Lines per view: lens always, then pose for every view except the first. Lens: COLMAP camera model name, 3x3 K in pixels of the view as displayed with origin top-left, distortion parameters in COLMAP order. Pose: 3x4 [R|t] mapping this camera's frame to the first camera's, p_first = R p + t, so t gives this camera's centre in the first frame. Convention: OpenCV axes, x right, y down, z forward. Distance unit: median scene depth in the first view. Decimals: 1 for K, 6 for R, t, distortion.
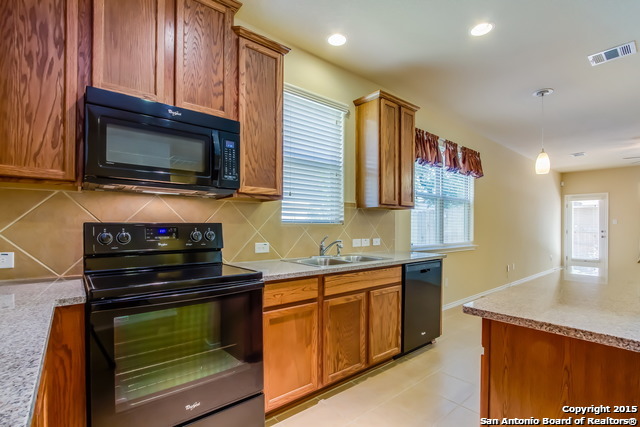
lens RADIAL K [[299.6, 0, 320.2], [0, 299.6, 226.8], [0, 0, 1]] dist [-0.011818, 0.000411]
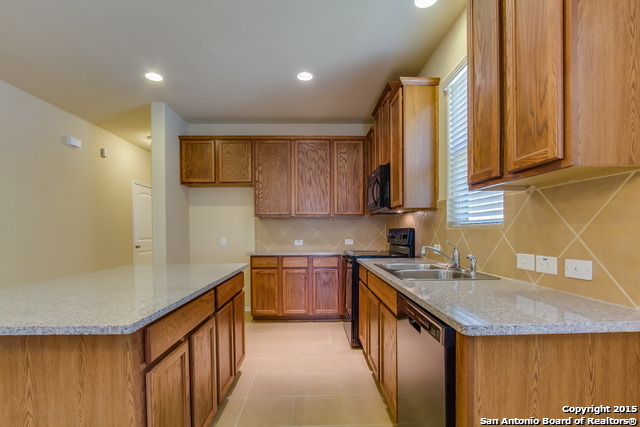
lens RADIAL K [[299.6, 0, 319.6], [0, 299.6, 235.5], [0, 0, 1]] dist [-0.011818, 0.000411]
pose [[-0.620324, 0.012528, -0.784246, 1.082591], [0.006897, 0.999921, 0.010518, 0.005504], [0.784316, 0.001116, -0.620361, 1.582057]]
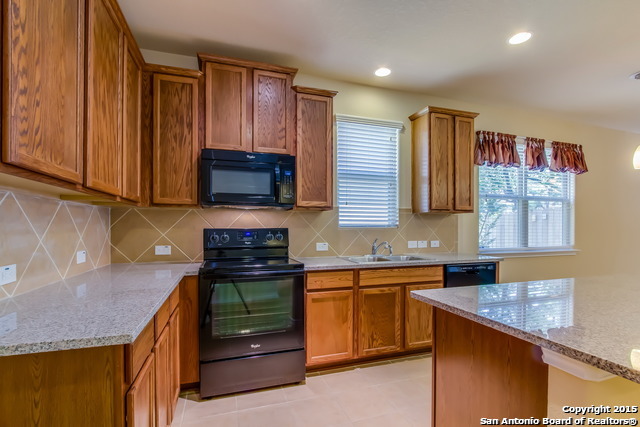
lens RADIAL K [[299.6, 0, 321.6], [0, 299.6, 226.2], [0, 0, 1]] dist [-0.011818, 0.000411]
pose [[0.932308, -0.001463, -0.361661, 0.318557], [0.001225, 0.999999, -0.000887, -0.019875], [0.361662, 0.000384, 0.932309, -0.234878]]
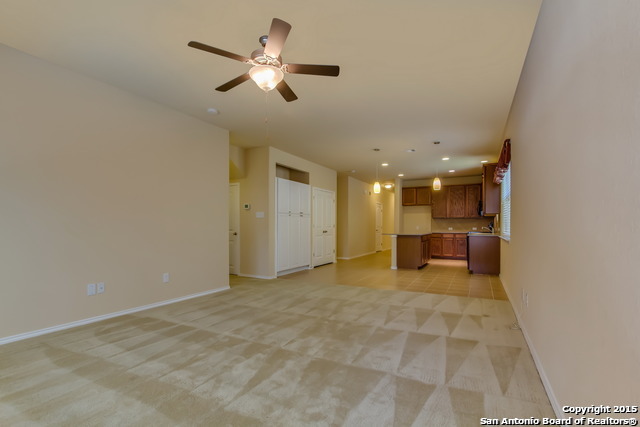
lens RADIAL K [[299.6, 0, 322.9], [0, 299.6, 226.6], [0, 0, 1]] dist [-0.011818, 0.000411]
pose [[-0.924130, -0.007824, -0.381997, 3.373251], [-0.008612, 0.999963, 0.000354, 0.058235], [0.381980, 0.003617, -0.924163, 3.935600]]
